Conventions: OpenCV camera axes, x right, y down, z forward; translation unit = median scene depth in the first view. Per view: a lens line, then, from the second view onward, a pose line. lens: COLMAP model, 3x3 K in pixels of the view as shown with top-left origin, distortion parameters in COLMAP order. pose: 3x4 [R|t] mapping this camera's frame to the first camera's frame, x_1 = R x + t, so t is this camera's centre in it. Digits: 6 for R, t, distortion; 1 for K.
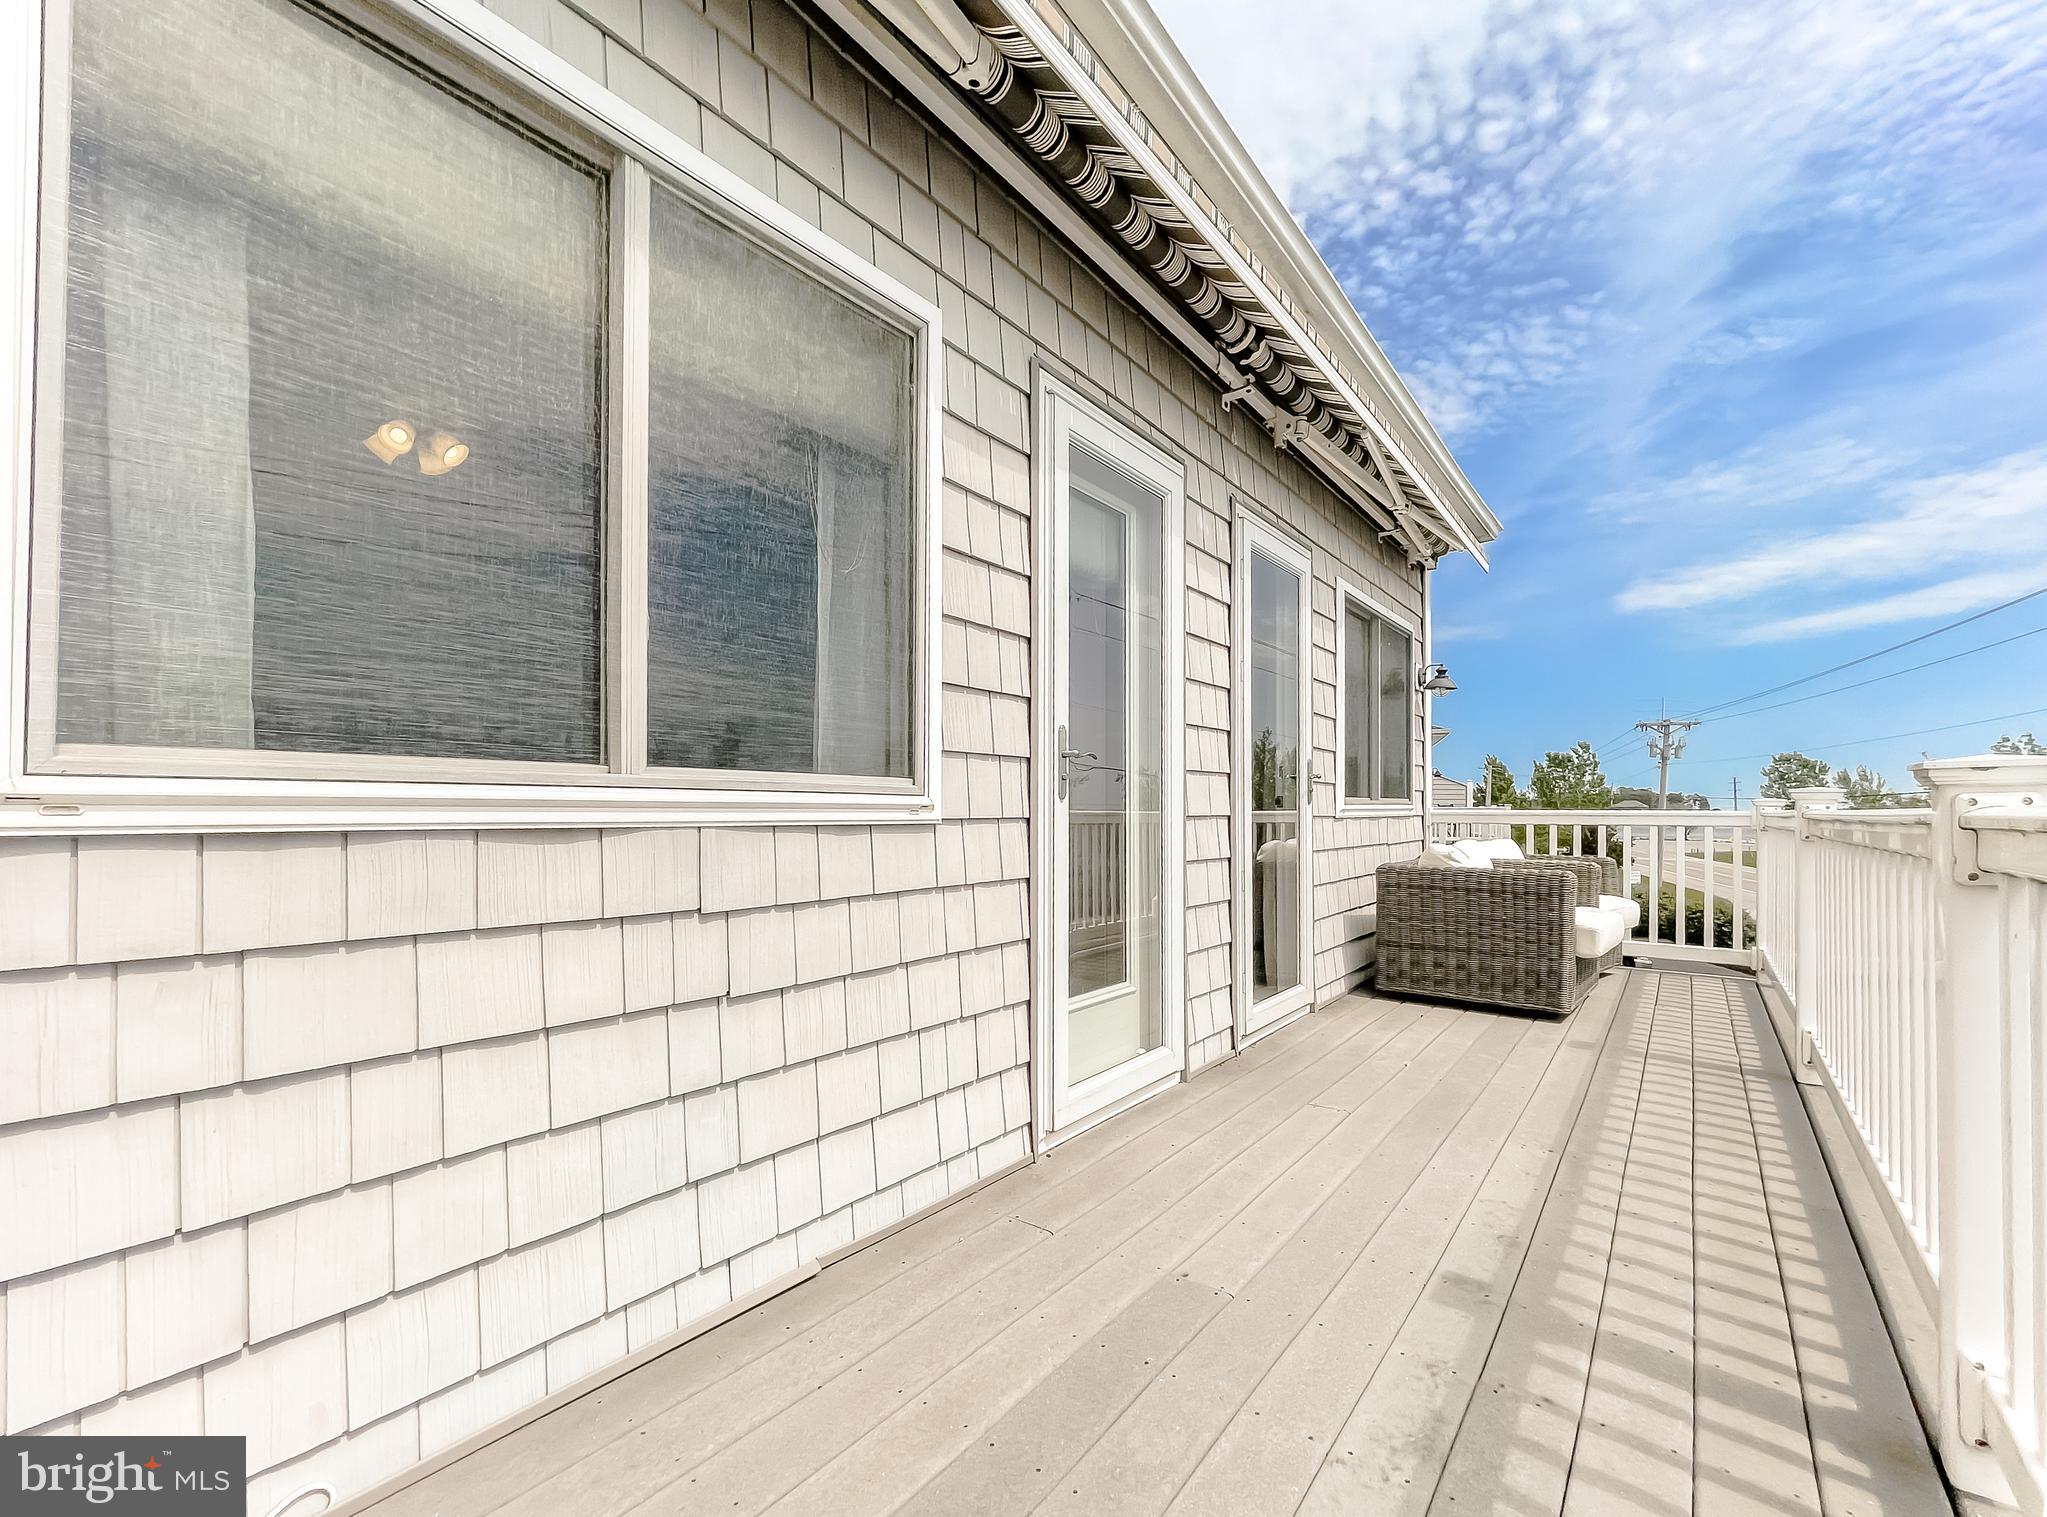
lens RADIAL K [[882.5, 0, 1028.8], [0, 882.5, 804.1], [0, 0, 1]] dist [-0.000747, -0.000064]
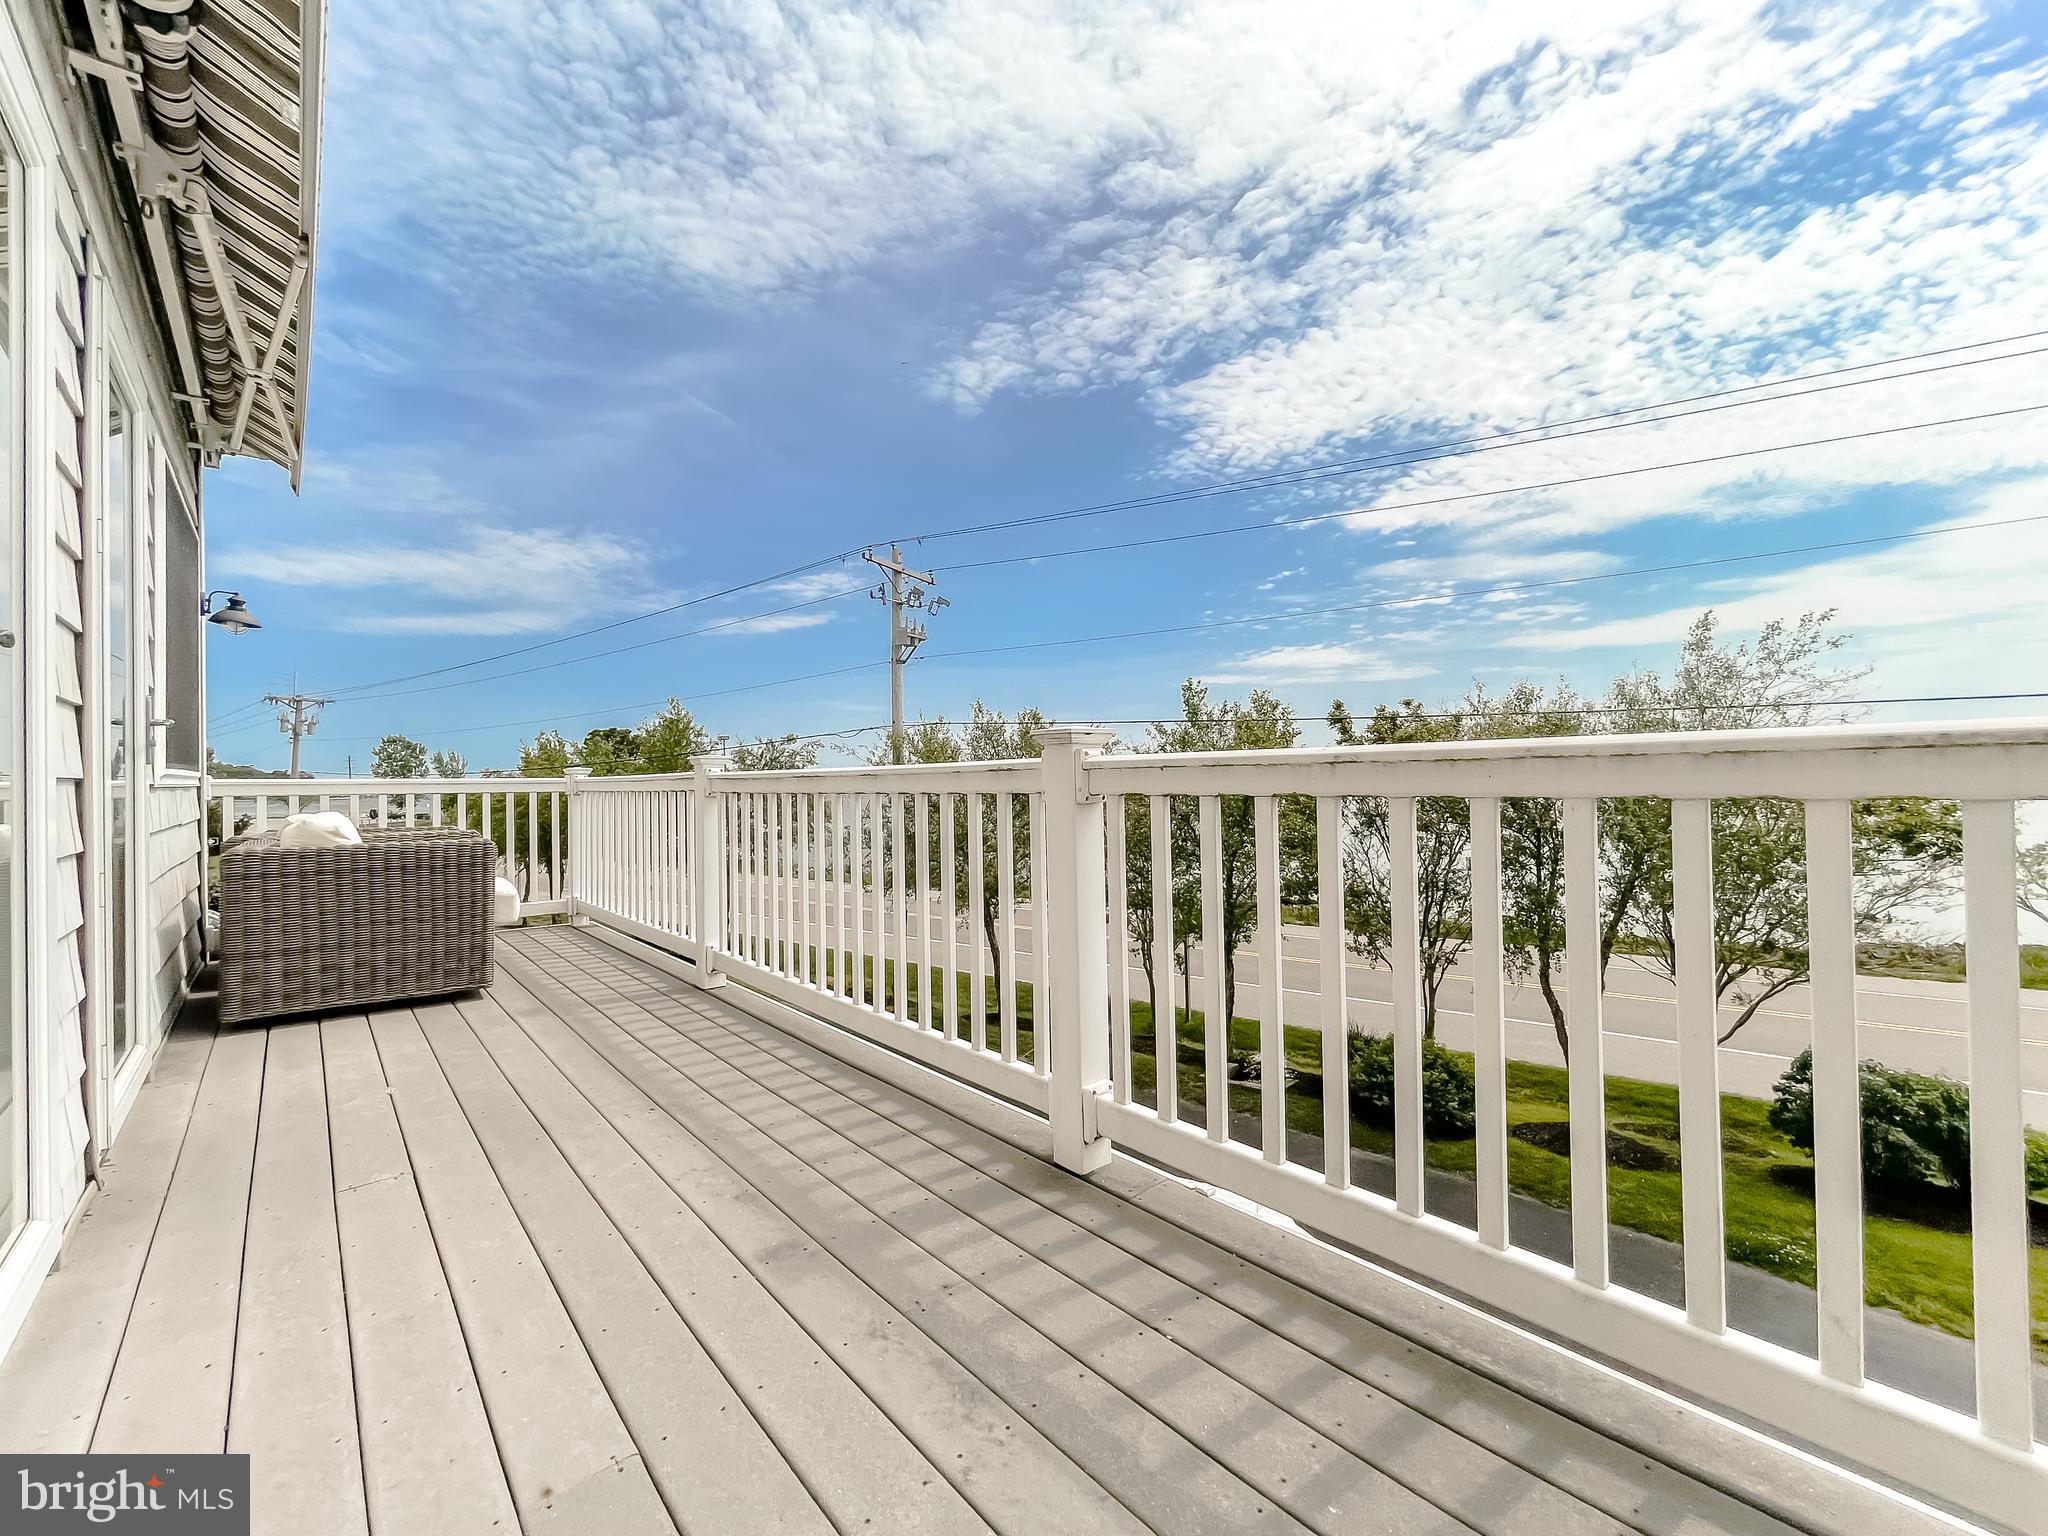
lens RADIAL K [[834.5, 0, 1010.0], [0, 834.5, 771.7], [0, 0, 1]] dist [0.001579, -0.000742]
pose [[0.220125, 0.006565, 0.975450, -0.151007], [0.004807, 0.999958, -0.007814, 0.013584], [-0.975460, 0.006409, 0.220085, 0.246229]]
